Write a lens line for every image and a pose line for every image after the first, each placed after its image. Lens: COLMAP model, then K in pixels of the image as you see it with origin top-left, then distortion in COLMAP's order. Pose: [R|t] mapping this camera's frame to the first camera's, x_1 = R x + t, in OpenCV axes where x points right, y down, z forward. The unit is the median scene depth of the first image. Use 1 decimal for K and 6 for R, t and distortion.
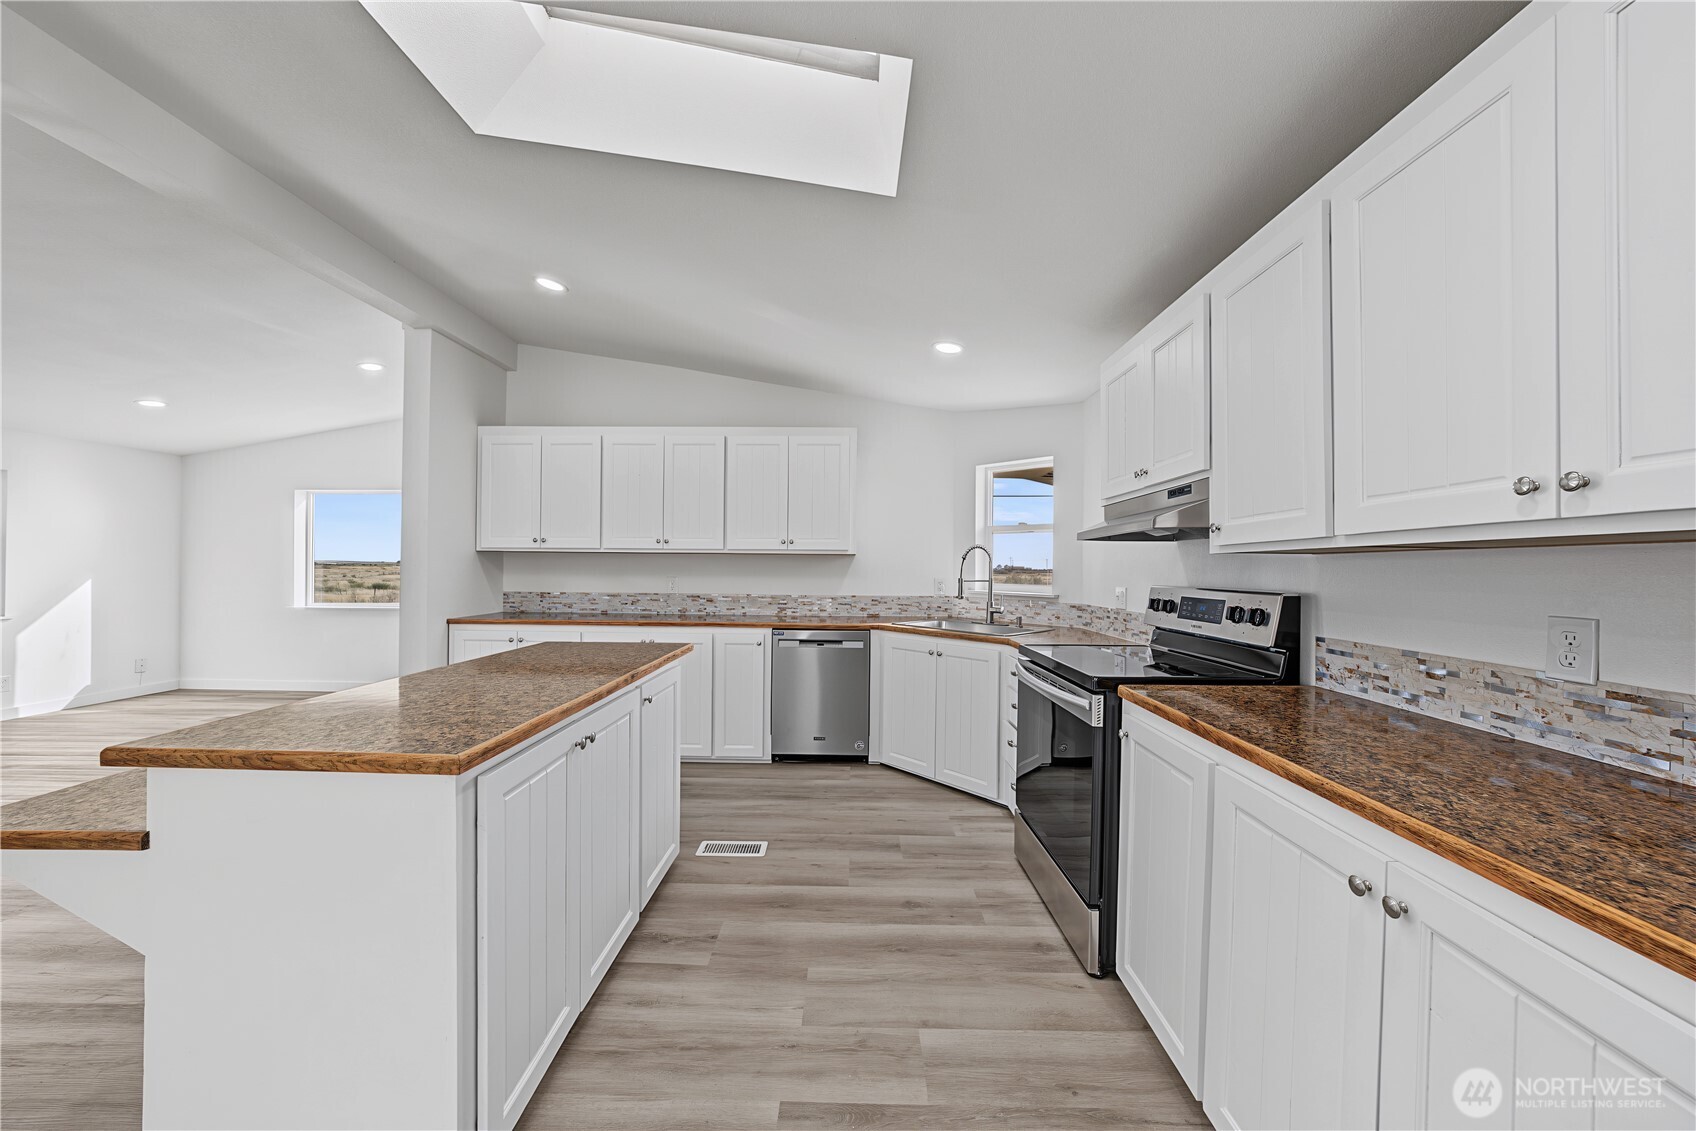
lens RADIAL K [[583.6, 0, 848.0], [0, 583.6, 565.5], [0, 0, 1]] dist [-0.029695, 0.007028]
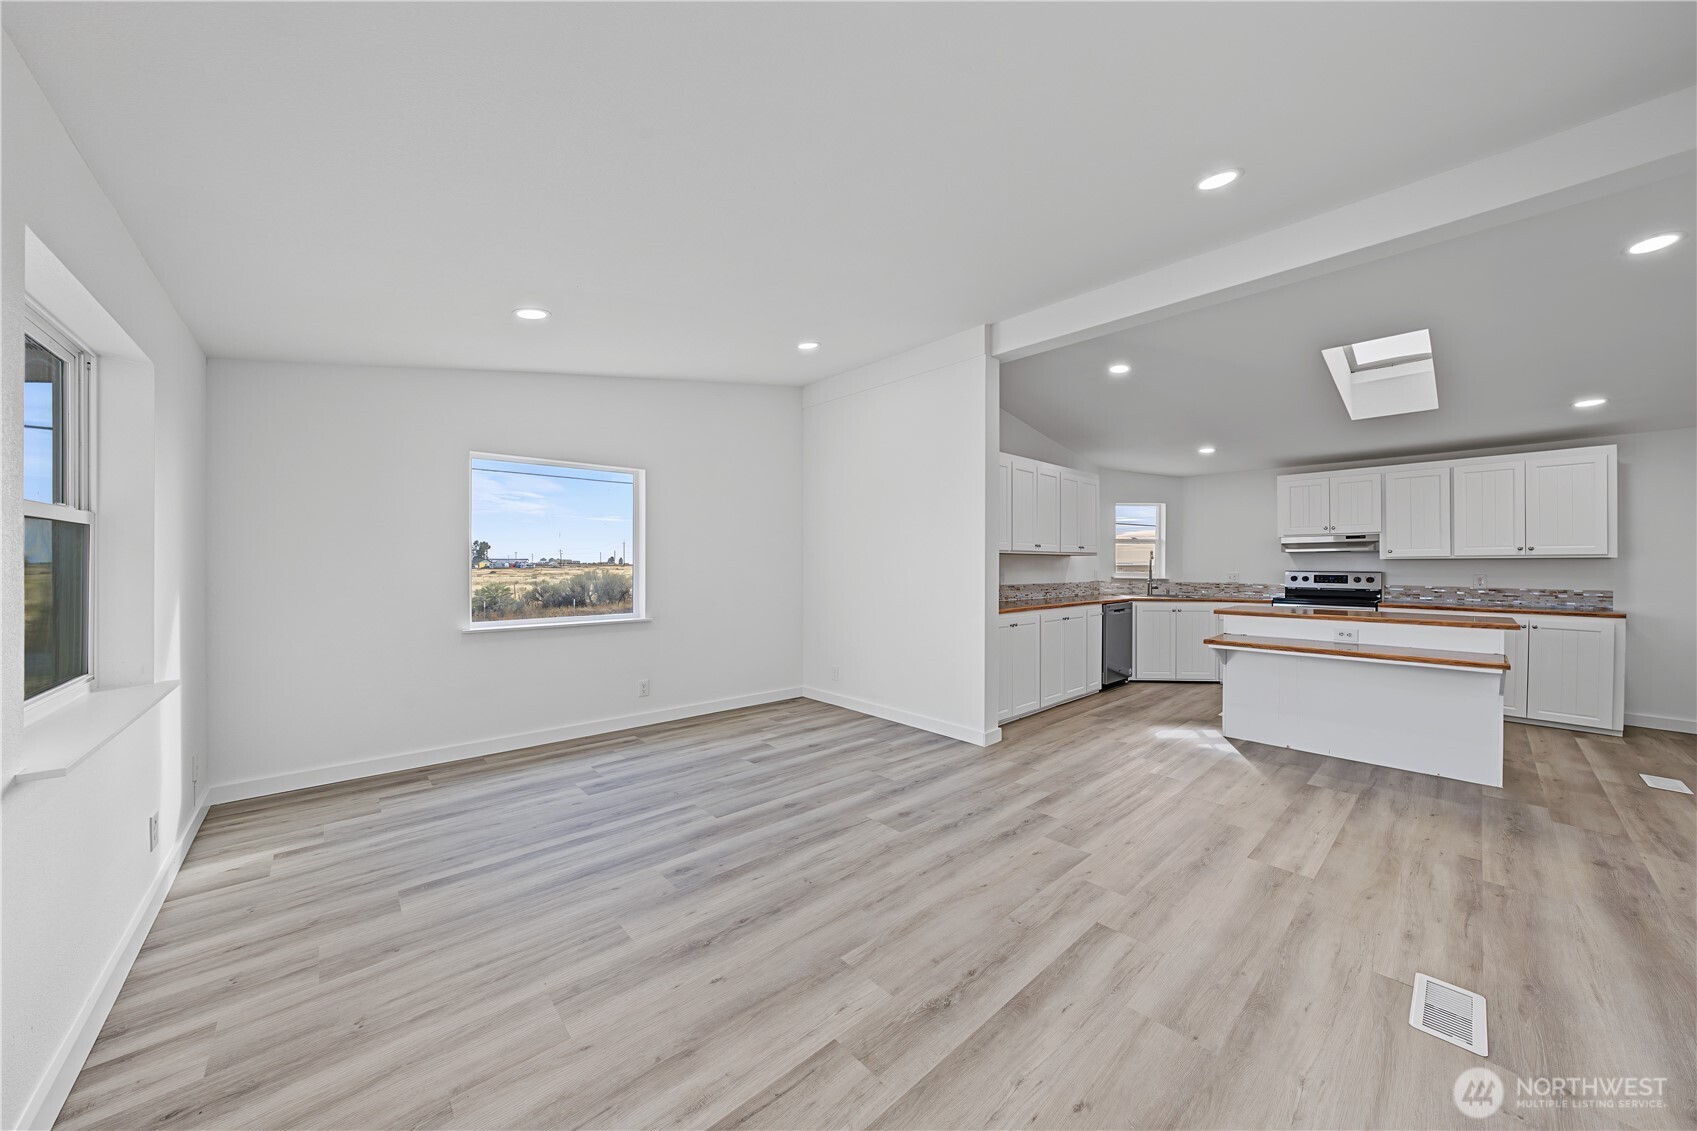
lens RADIAL K [[583.9, 0, 848.5], [0, 583.9, 565.5], [0, 0, 1]] dist [-0.029695, 0.007028]
pose [[0.732280, -0.009602, 0.680936, -1.697541], [0.001840, 0.999925, 0.012121, -0.013972], [-0.681001, -0.007623, 0.732243, 0.338418]]
